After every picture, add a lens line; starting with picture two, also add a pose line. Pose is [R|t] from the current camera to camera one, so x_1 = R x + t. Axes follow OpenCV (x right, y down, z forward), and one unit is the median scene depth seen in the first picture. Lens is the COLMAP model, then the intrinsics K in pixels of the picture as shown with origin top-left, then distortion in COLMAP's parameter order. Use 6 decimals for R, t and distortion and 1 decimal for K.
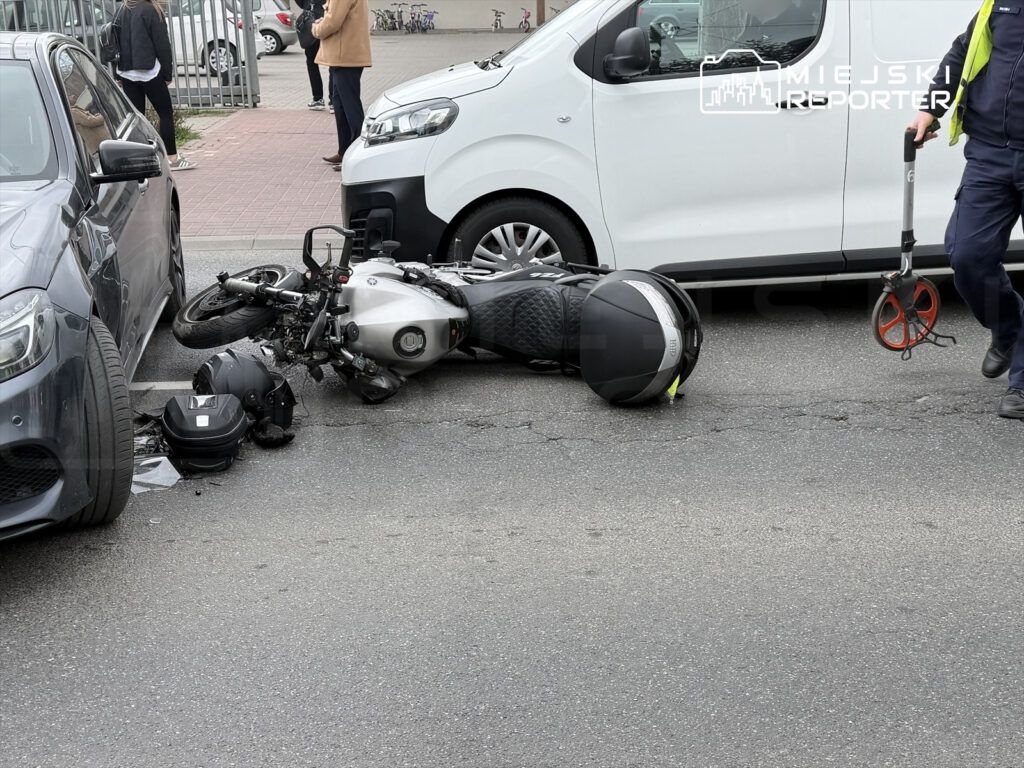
lens RADIAL K [[1351.0, 0, 512.0], [0, 1351.0, 384.0], [0, 0, 1]] dist [0.106264, -0.019434]
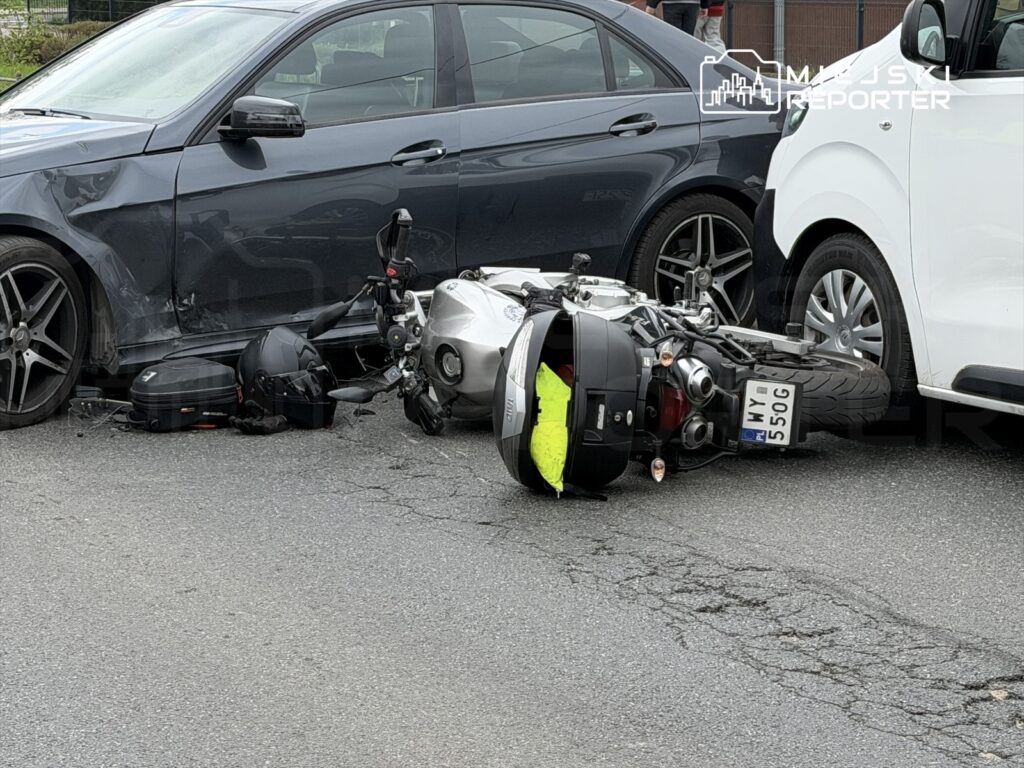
lens RADIAL K [[2699.6, 0, 514.6], [0, 2699.6, 342.8], [0, 0, 1]] dist [0.046773, 0.053964]
pose [[0.431532, 0.143942, -0.890540, 1.140356], [-0.243431, 0.969146, 0.038687, -0.095687], [0.868632, 0.200090, 0.453257, 0.250704]]
